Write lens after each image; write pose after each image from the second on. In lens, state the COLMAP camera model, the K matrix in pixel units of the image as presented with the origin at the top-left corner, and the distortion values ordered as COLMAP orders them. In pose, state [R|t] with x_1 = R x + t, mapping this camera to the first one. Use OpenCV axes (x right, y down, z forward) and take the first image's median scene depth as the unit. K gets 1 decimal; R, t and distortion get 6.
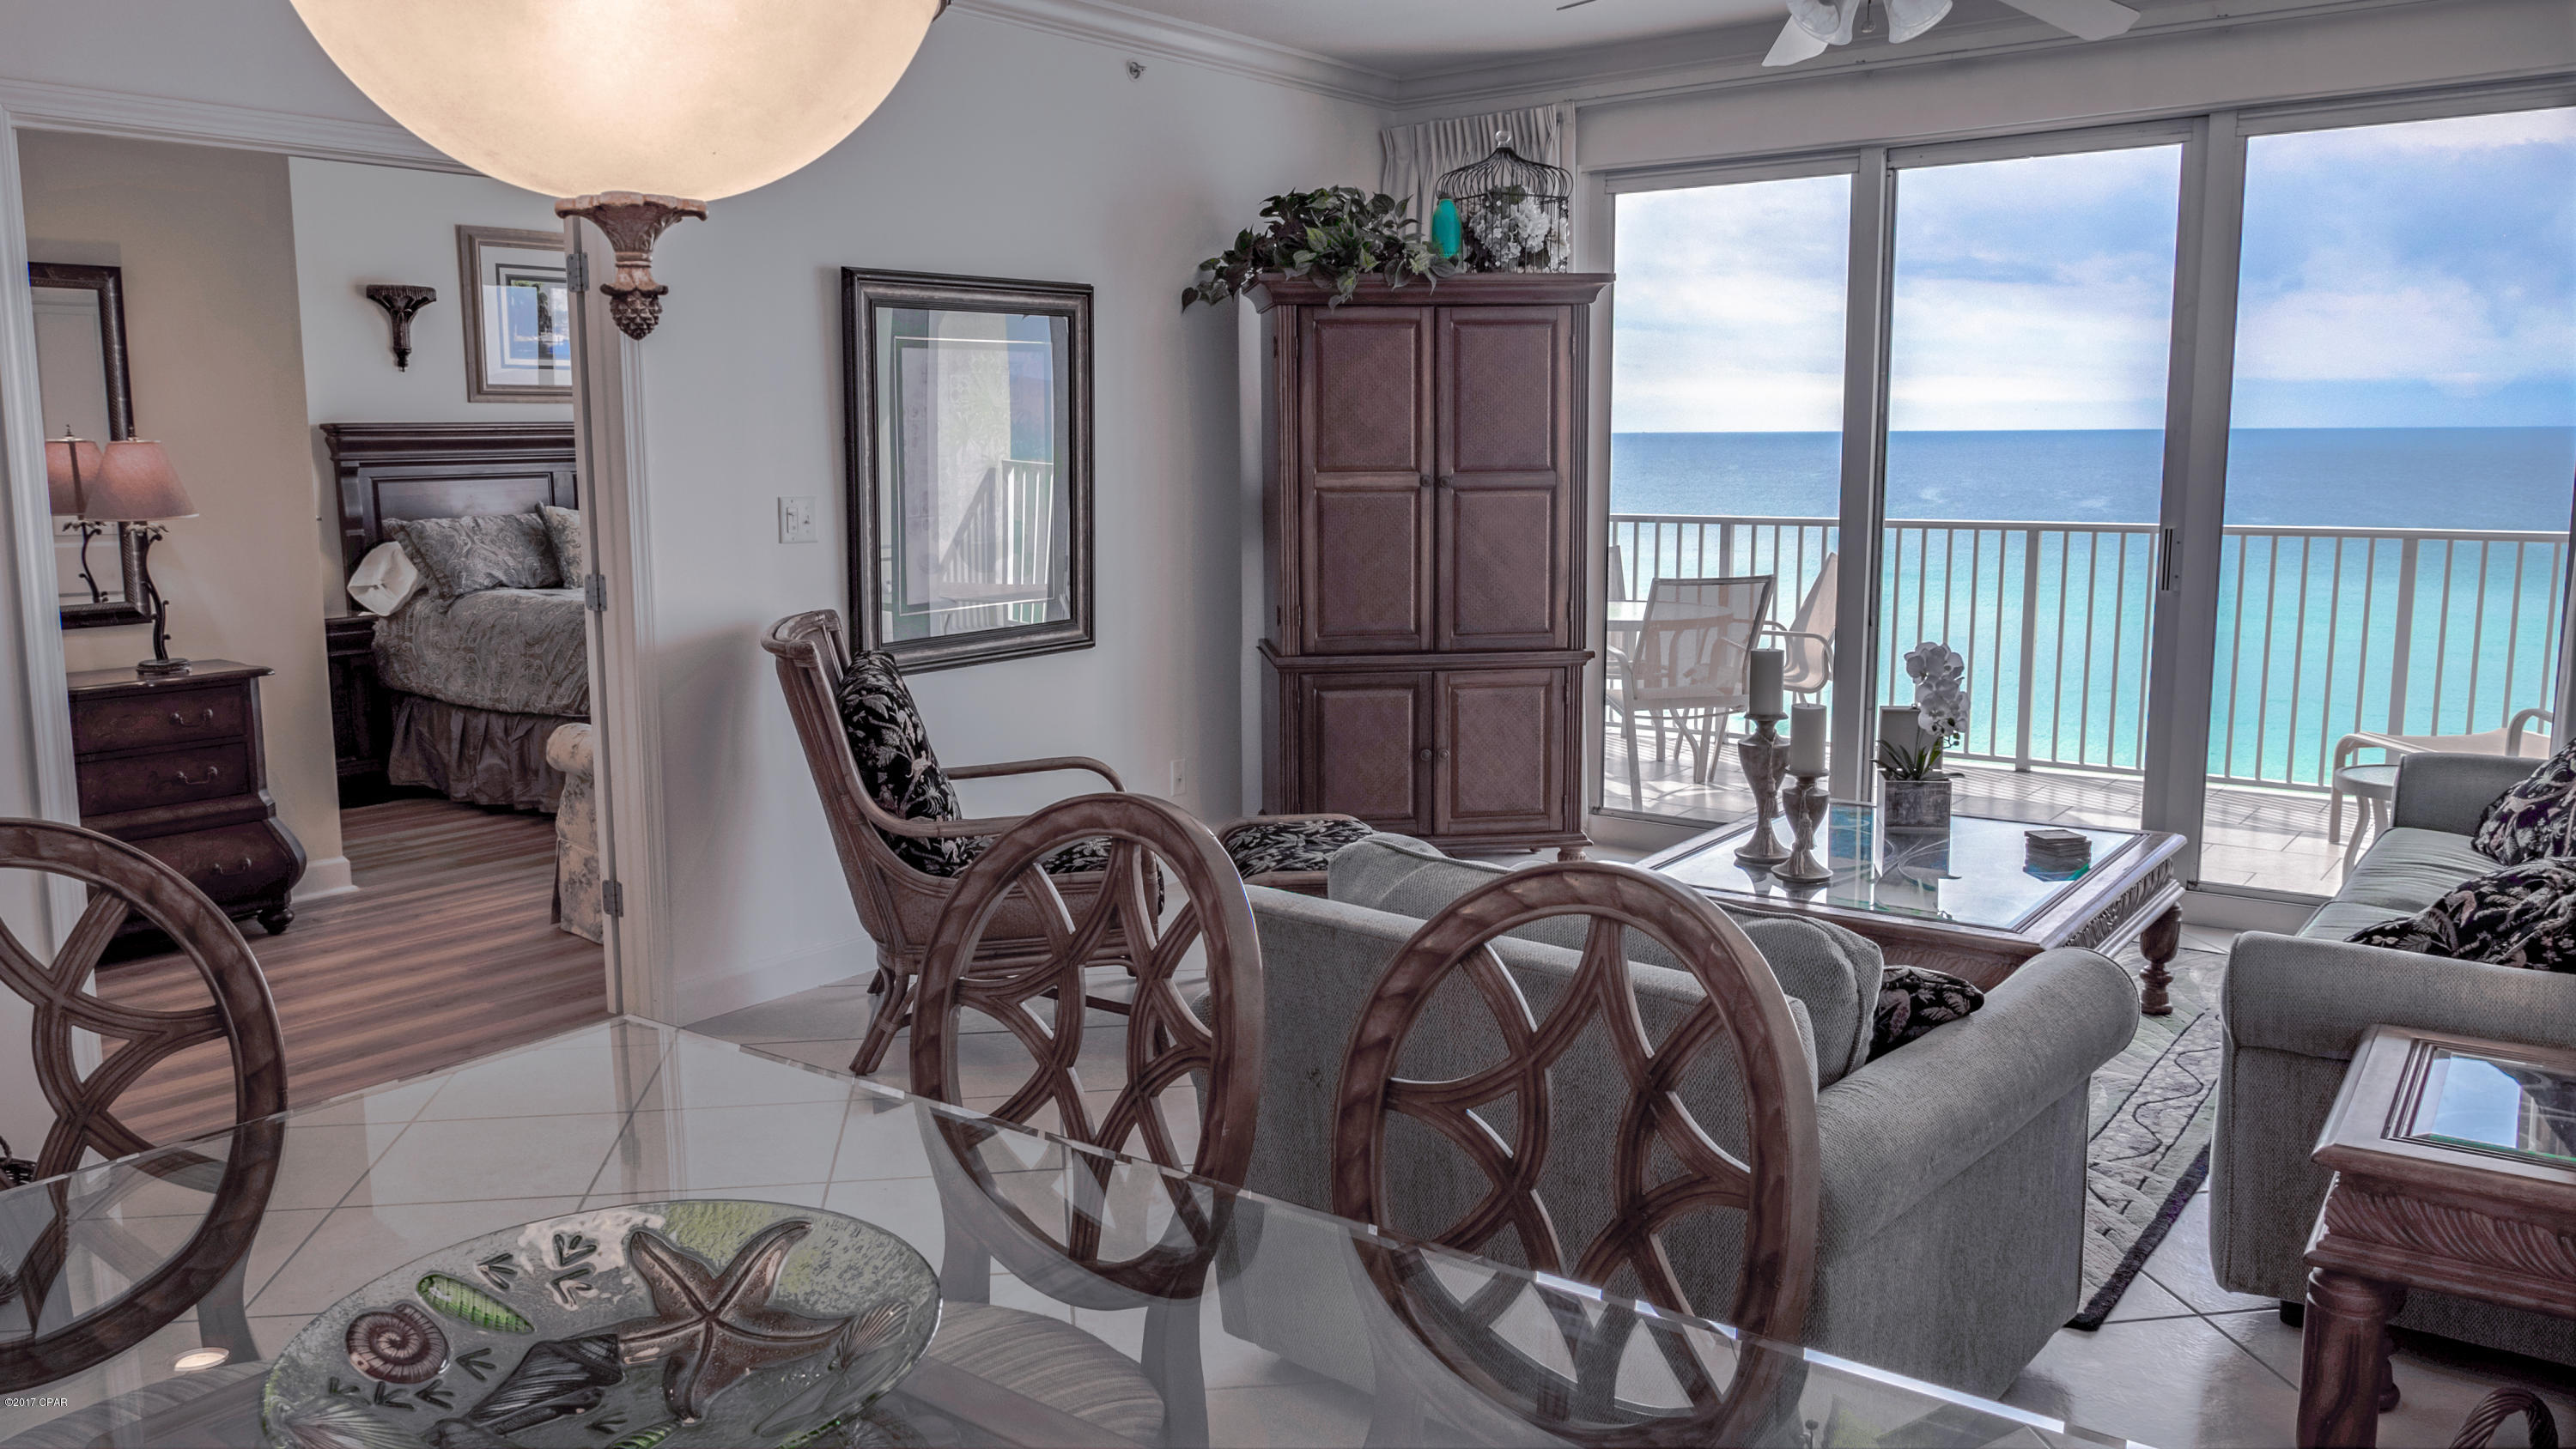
lens RADIAL K [[1902.2, 0, 1288.0], [0, 1902.2, 724.5], [0, 0, 1]] dist [-0.004807, -0.002254]
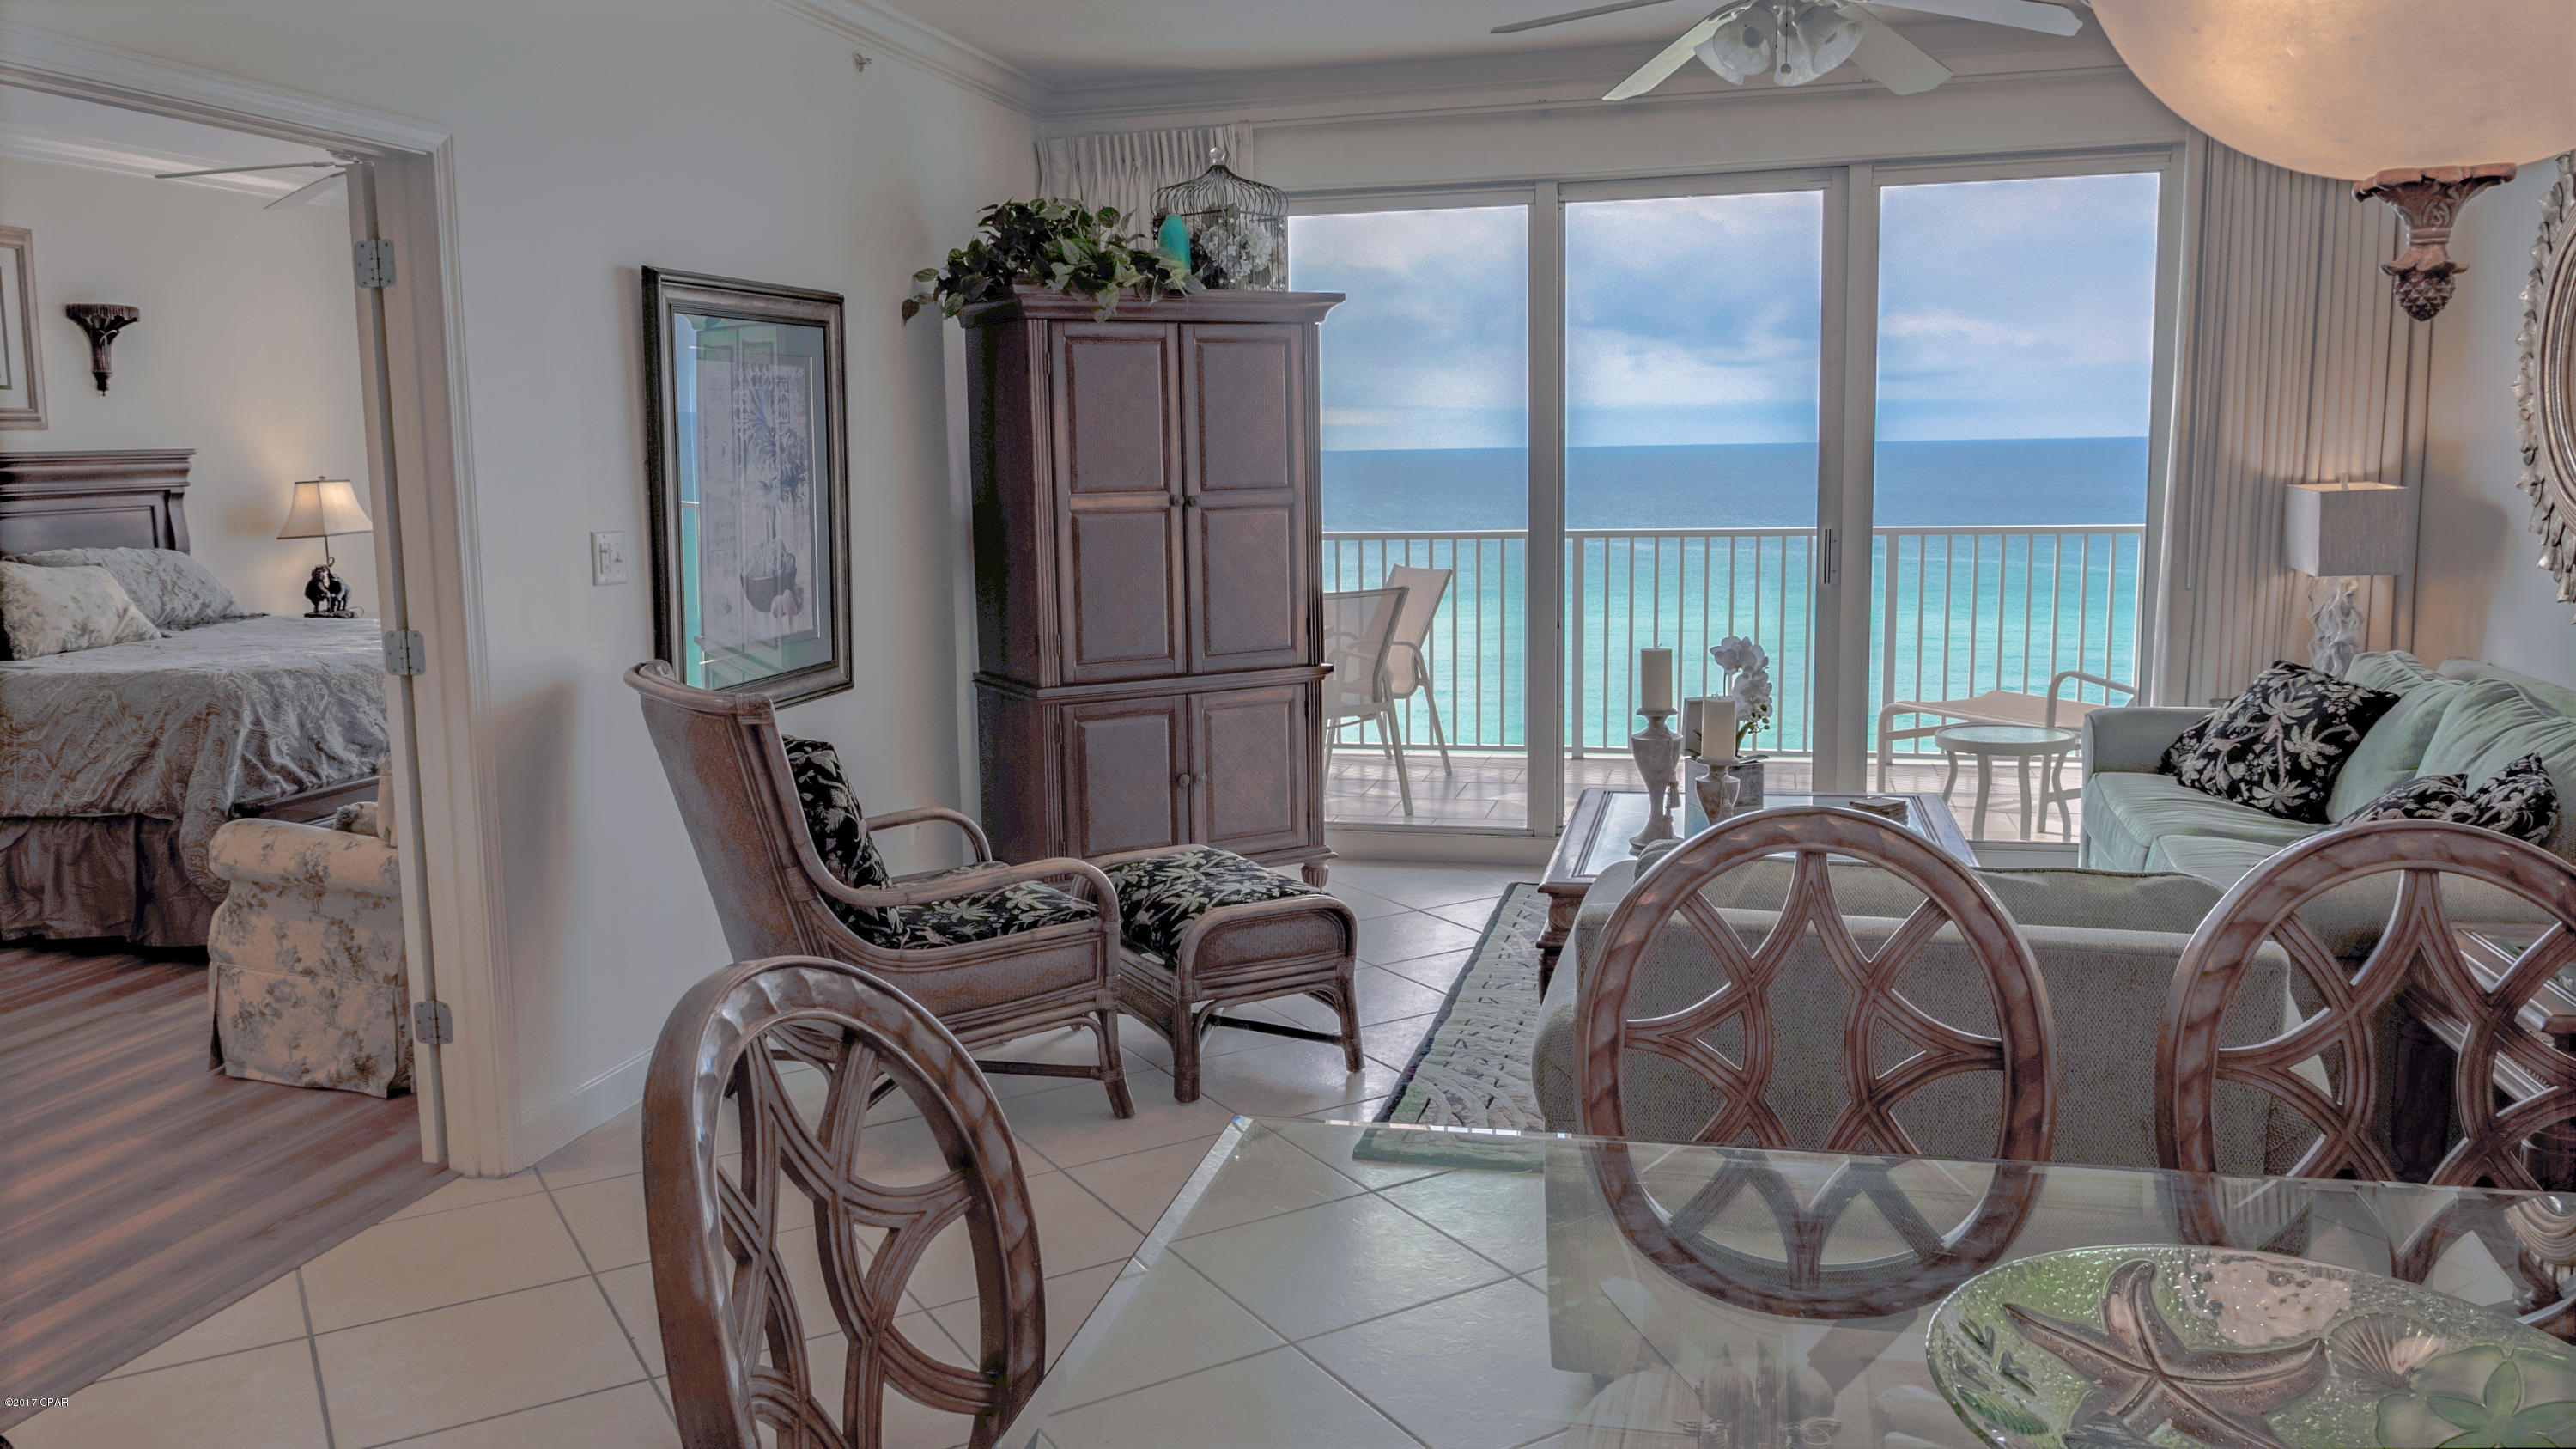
lens RADIAL K [[1910.9, 0, 1285.5], [0, 1910.9, 714.9], [0, 0, 1]] dist [-0.010052, -0.002749]
pose [[0.920376, -0.063044, 0.385920, -0.262717], [0.070394, 0.997507, -0.004929, -0.009080], [-0.384647, 0.031703, 0.922519, 0.073996]]
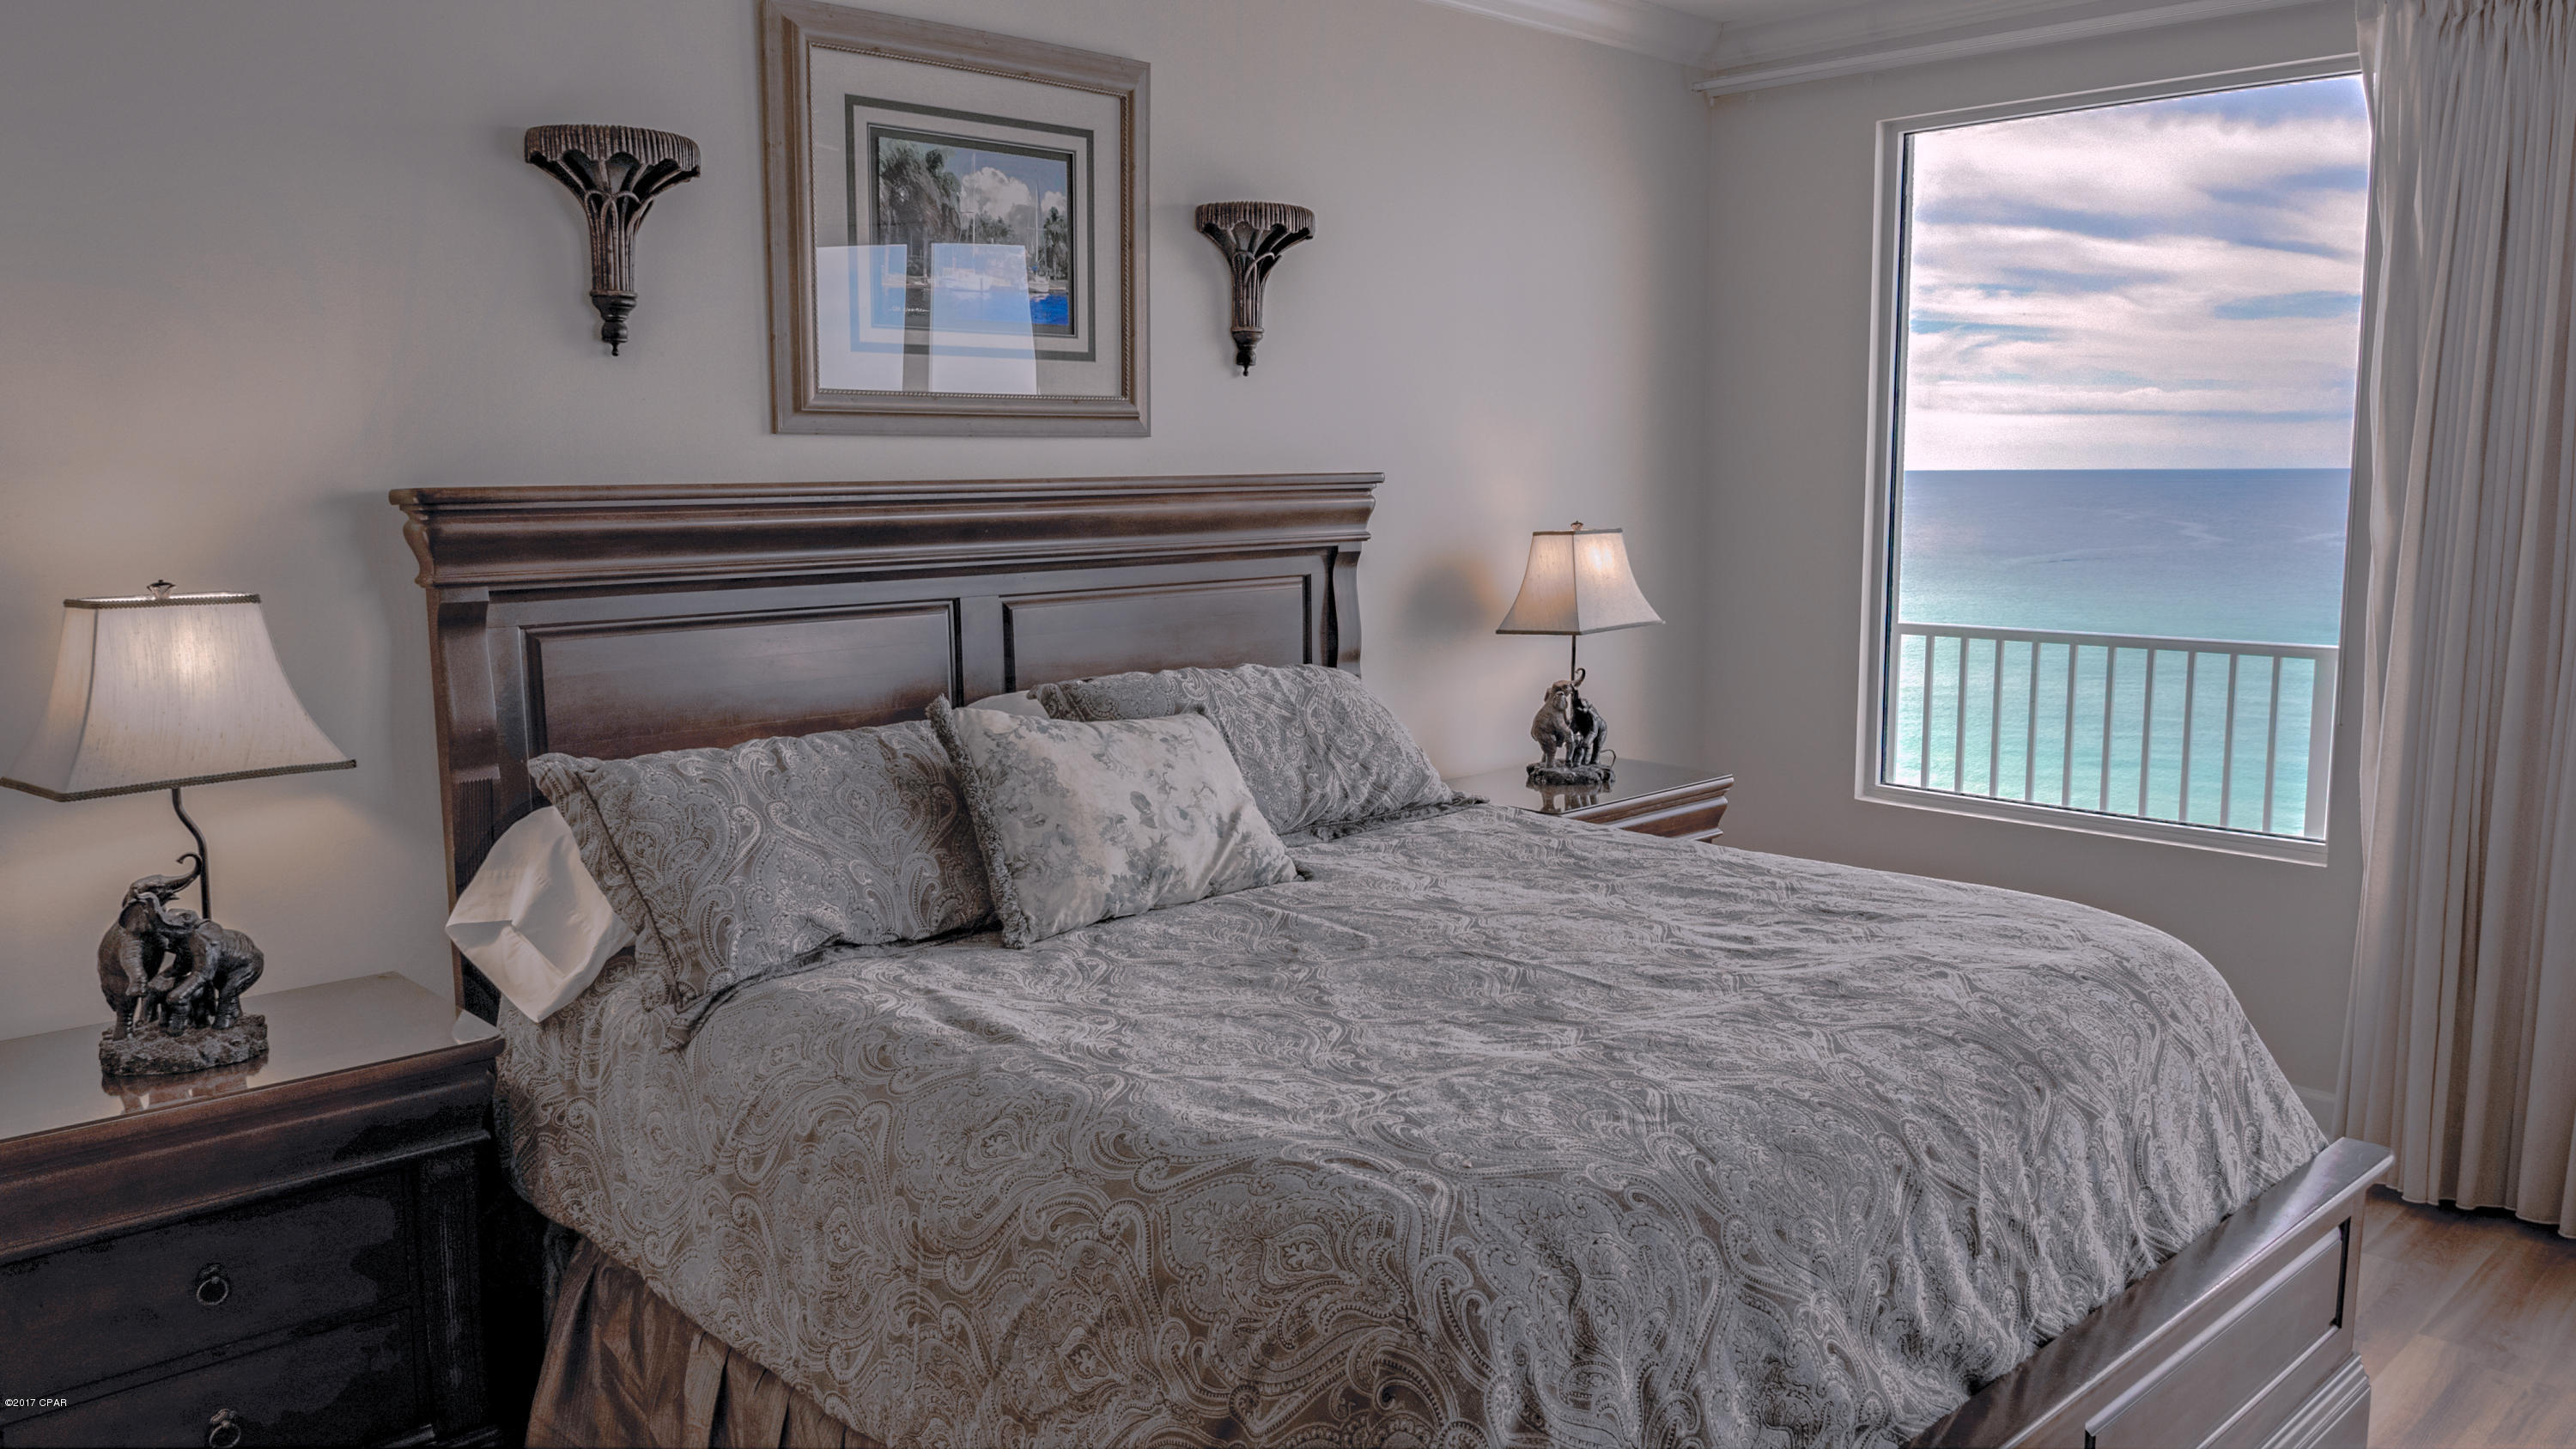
lens RADIAL K [[1884.7, 0, 1285.3], [0, 1884.7, 714.4], [0, 0, 1]] dist [-0.012257, -0.002664]
pose [[0.988300, 0.020598, -0.151123, -0.364667], [-0.024177, 0.999468, -0.021878, -0.144733], [0.150592, 0.025275, 0.988273, 0.867452]]
